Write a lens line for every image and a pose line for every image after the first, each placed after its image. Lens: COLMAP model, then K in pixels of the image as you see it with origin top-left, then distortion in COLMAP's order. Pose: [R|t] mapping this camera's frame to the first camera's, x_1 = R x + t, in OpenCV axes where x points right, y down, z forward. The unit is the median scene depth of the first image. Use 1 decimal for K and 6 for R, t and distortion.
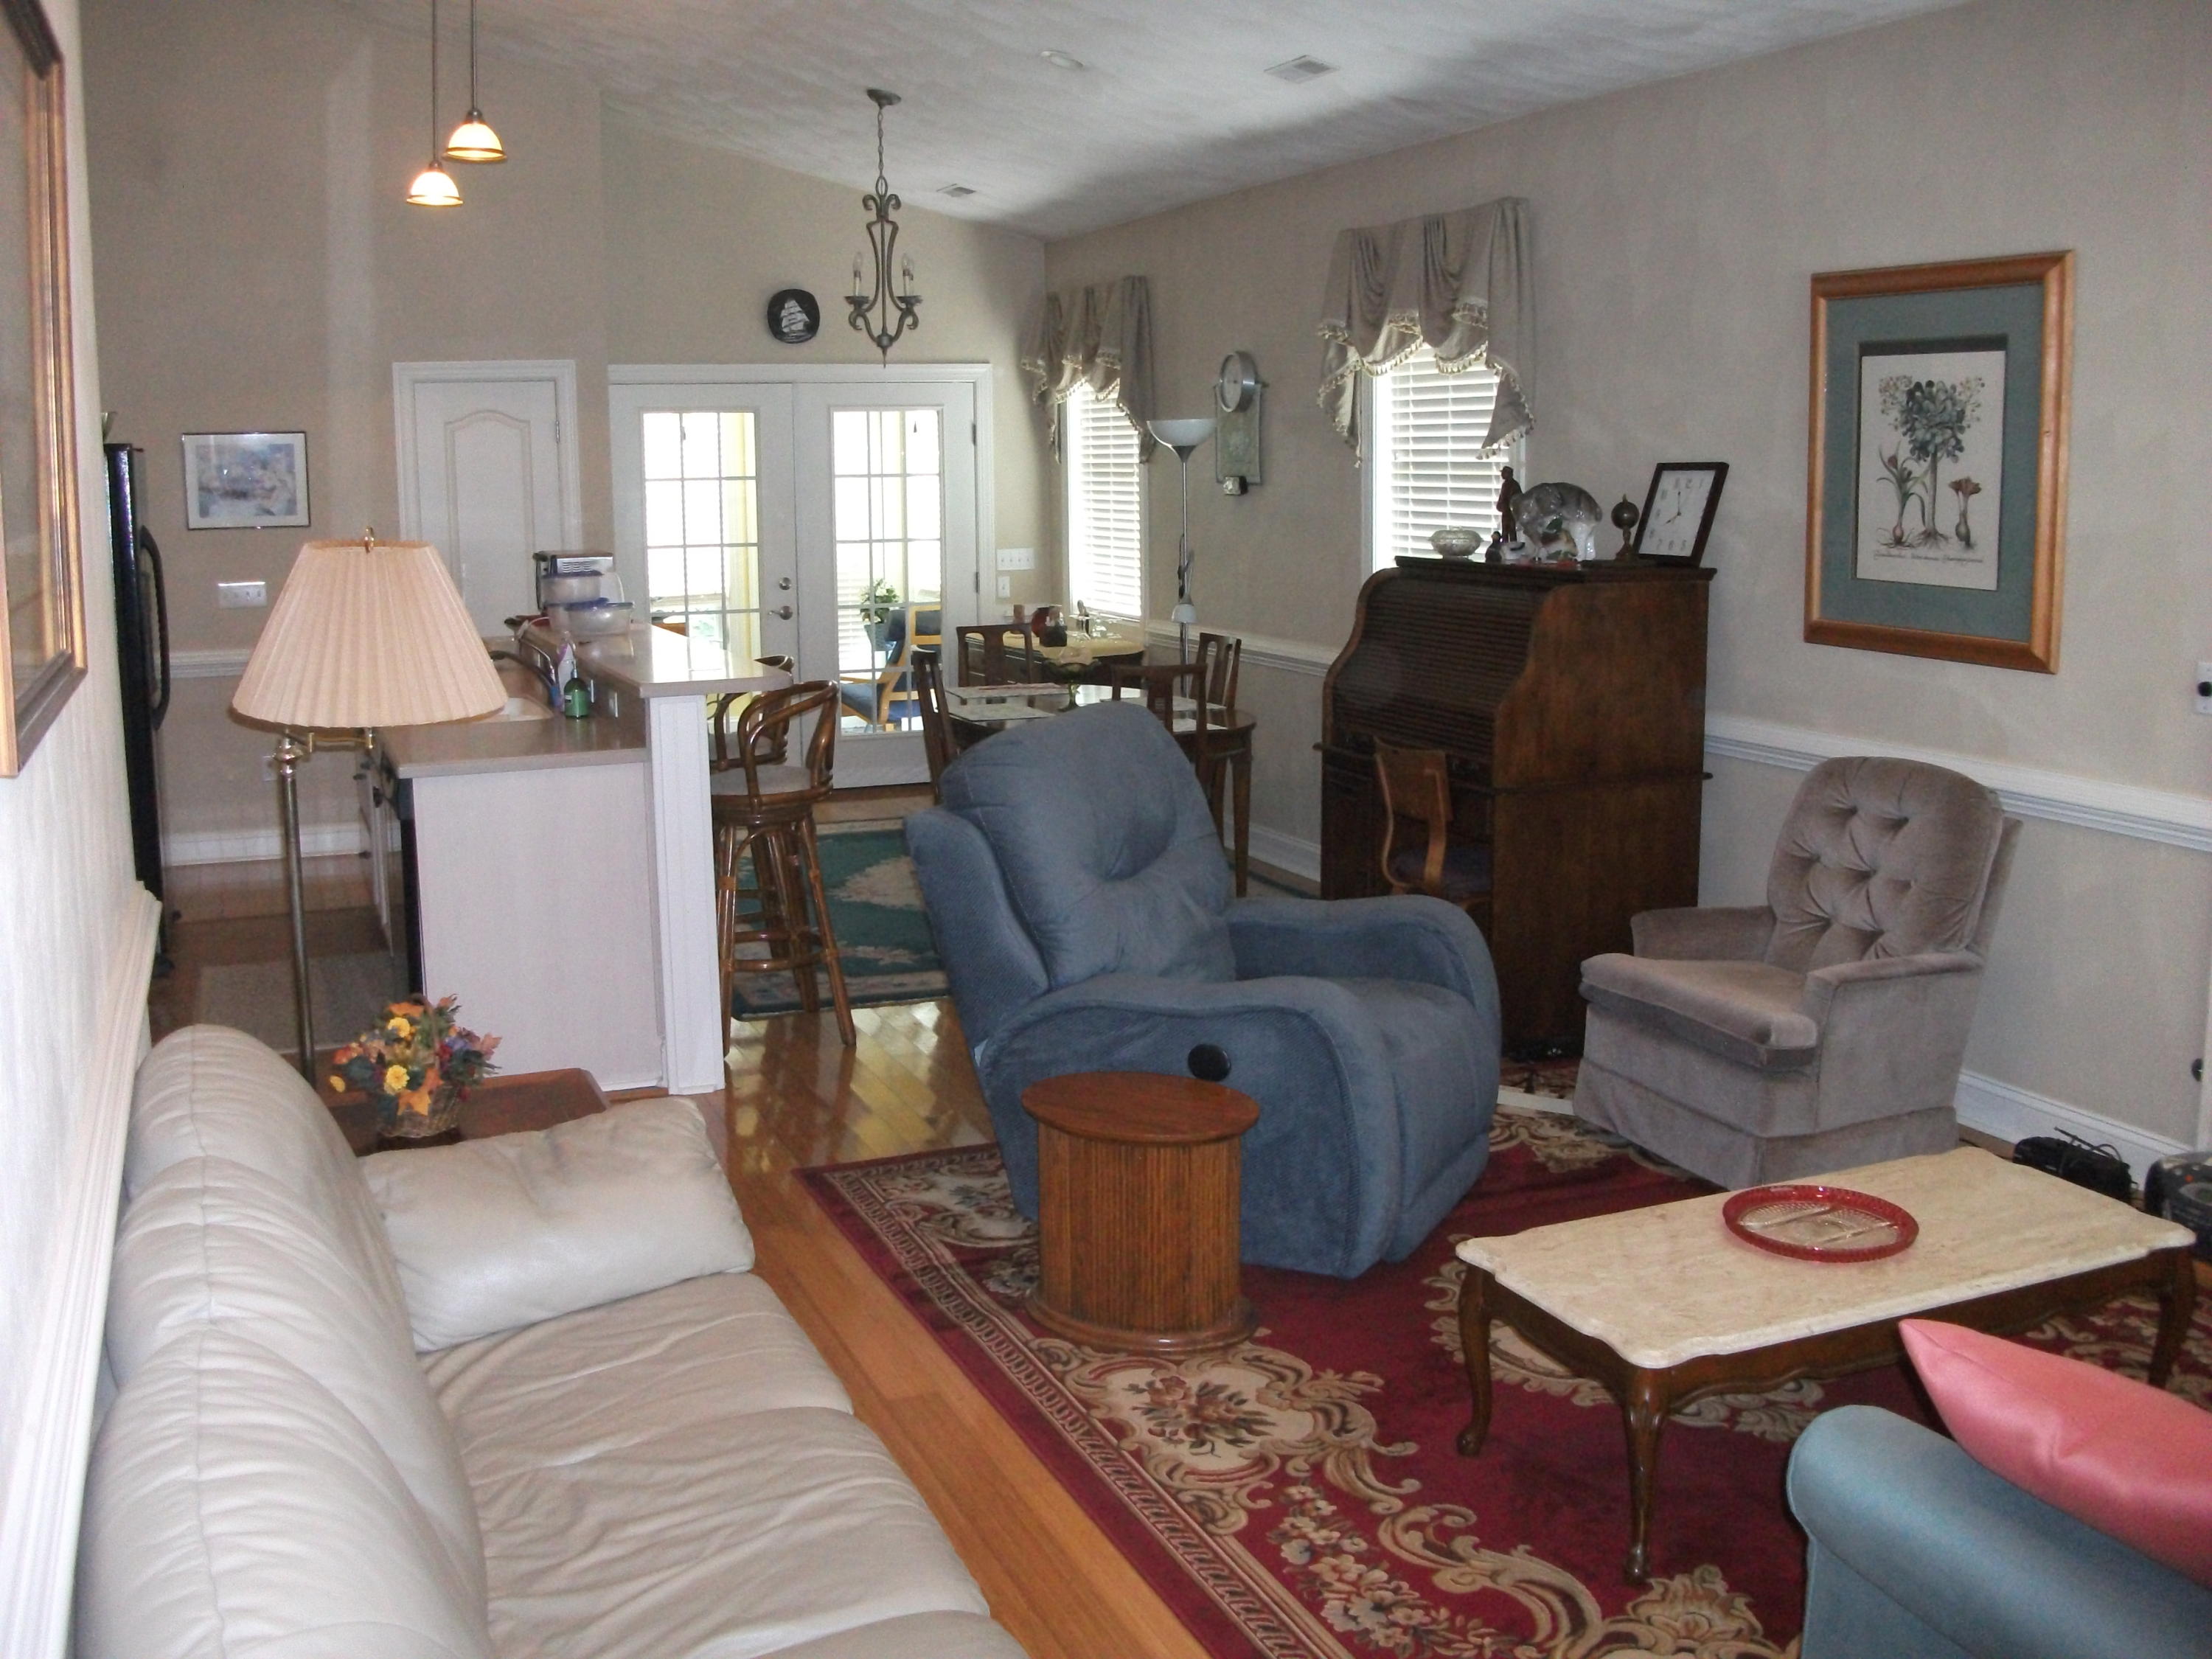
lens RADIAL K [[2112.3, 0, 1102.7], [0, 2112.3, 824.1], [0, 0, 1]] dist [-0.111777, 0.000000]
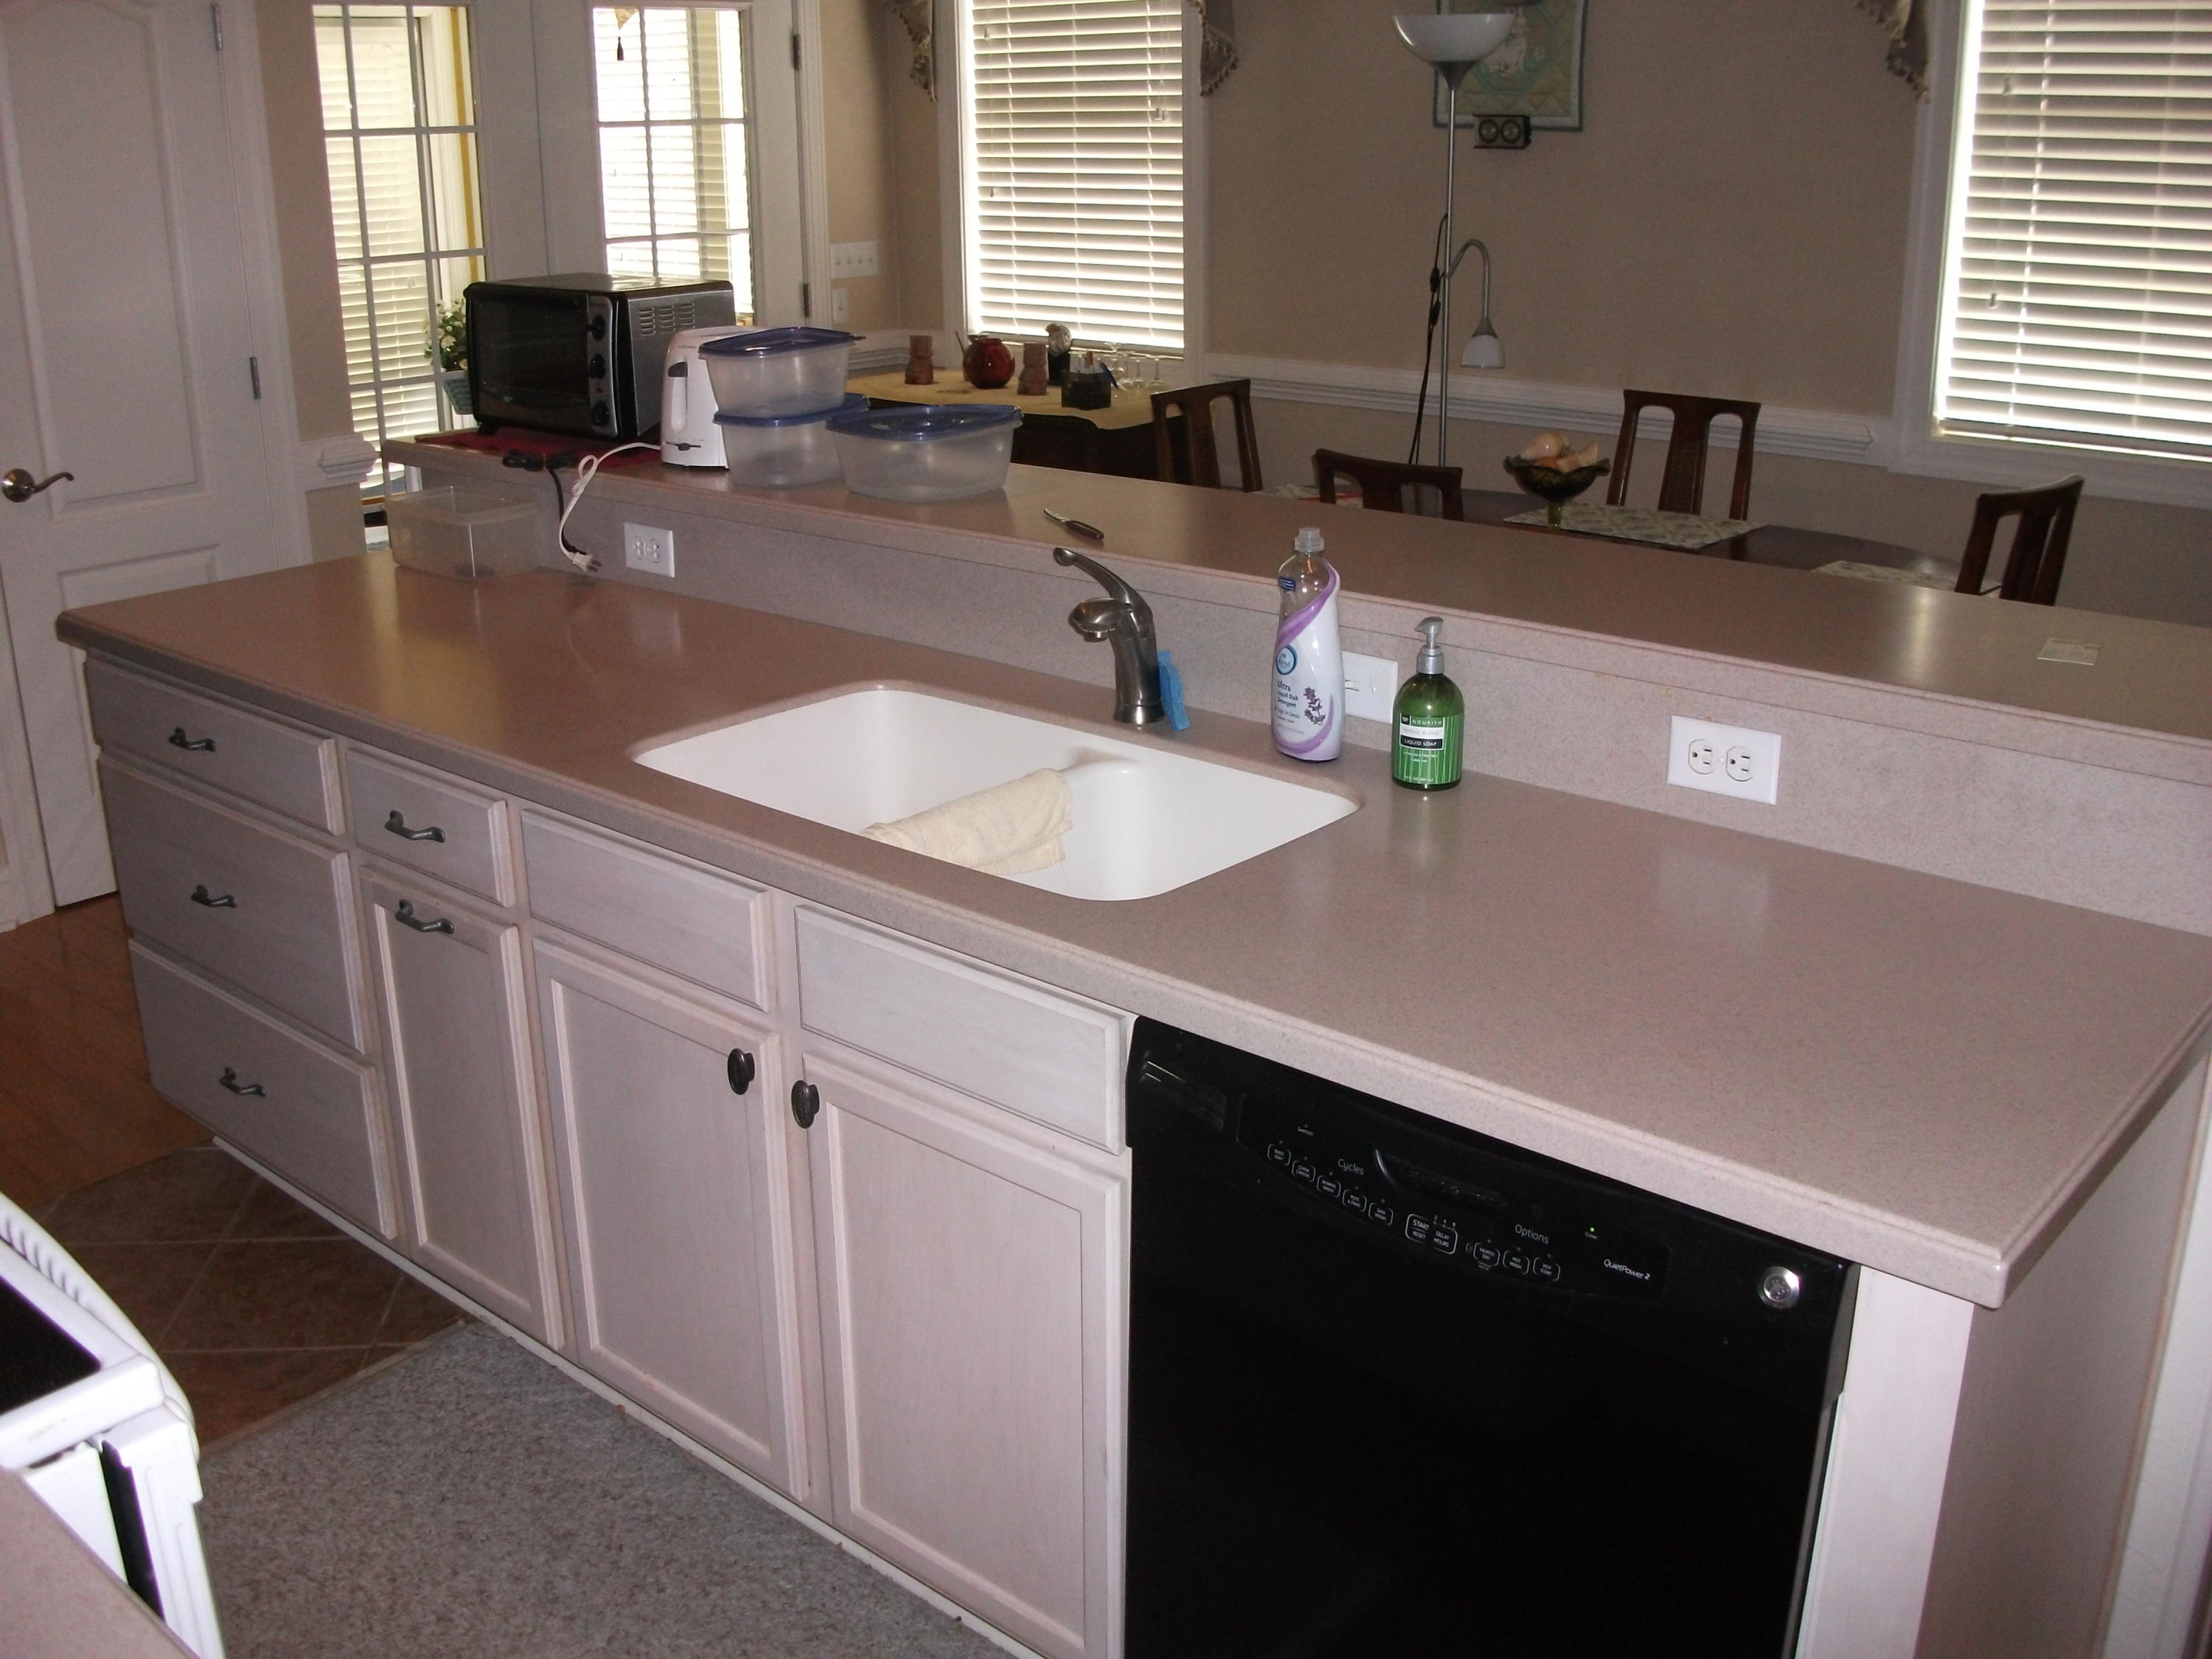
lens RADIAL K [[2112.3, 0, 1105.8], [0, 2112.3, 833.7], [0, 0, 1]] dist [-0.111777, 0.000000]
pose [[0.903713, -0.134418, 0.406491, -0.255868], [0.071945, 0.983614, 0.165313, -0.058554], [-0.422051, -0.120150, 0.898575, 0.412093]]
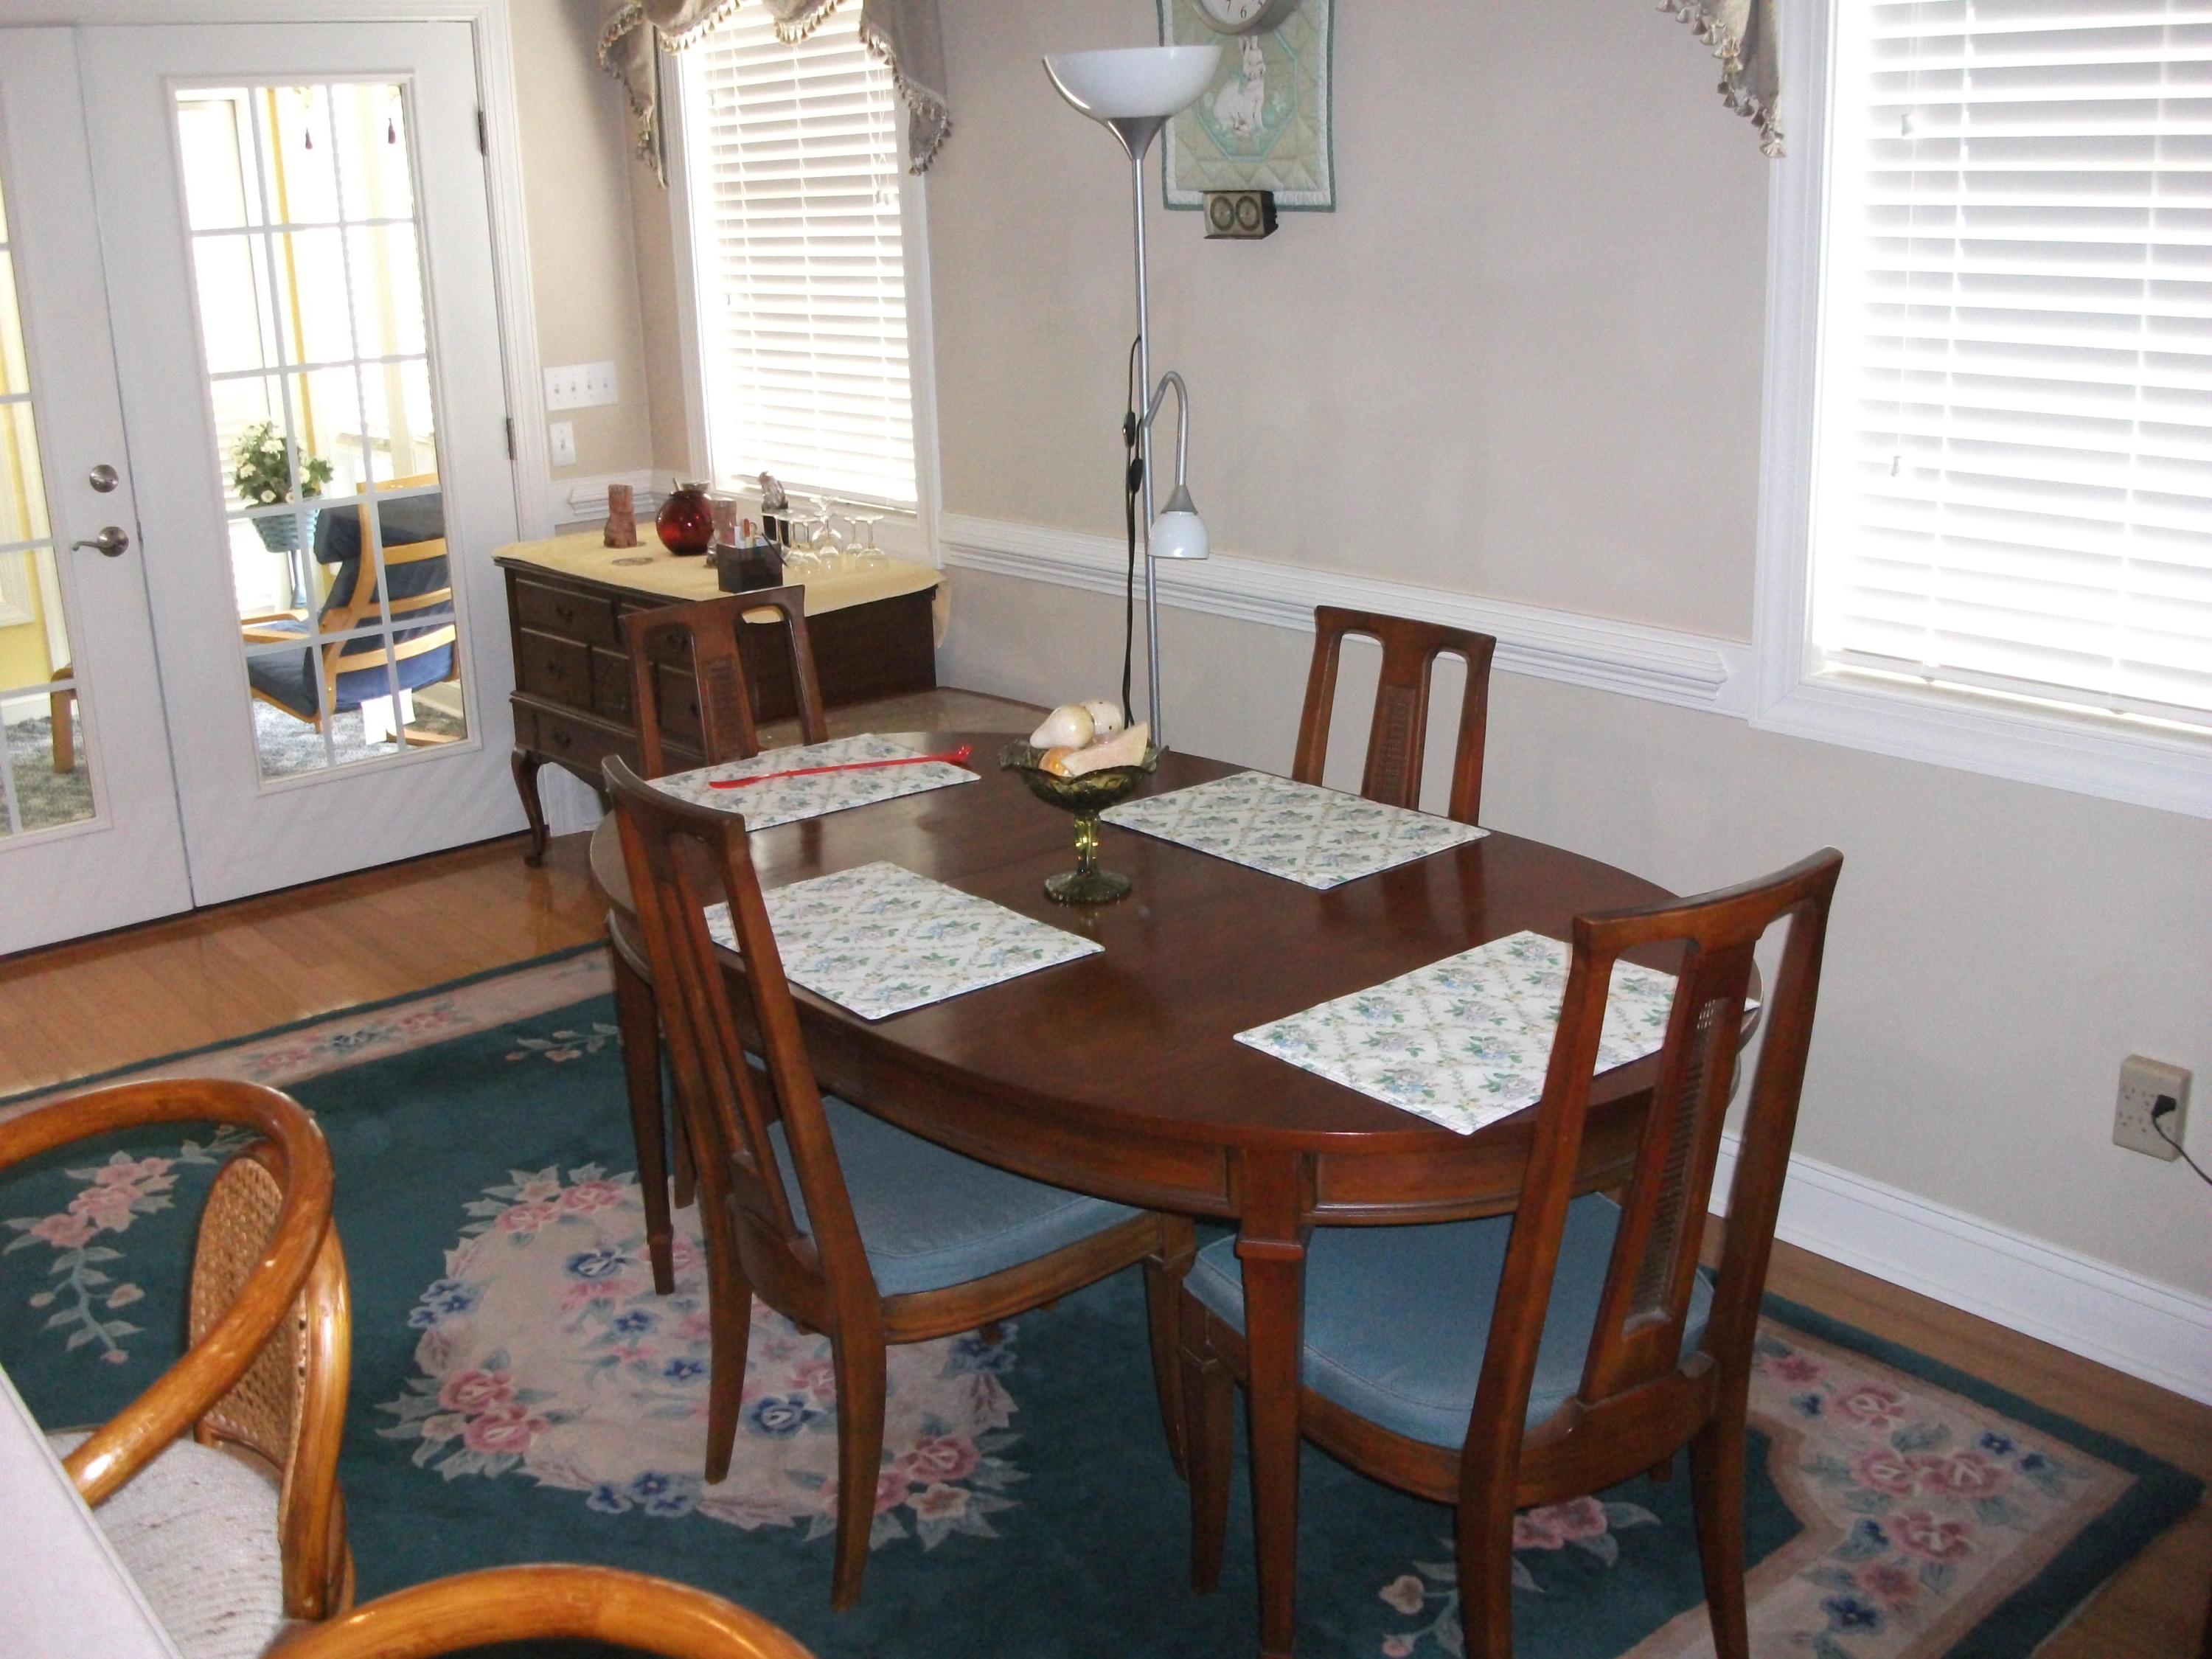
lens RADIAL K [[2112.3, 0, 1106.7], [0, 2112.3, 815.2], [0, 0, 1]] dist [-0.111777, 0.000000]
pose [[0.950315, -0.109387, 0.291437, -0.081149], [0.075438, 0.989245, 0.125314, -0.080504], [-0.302011, -0.097102, 0.948346, 0.501826]]
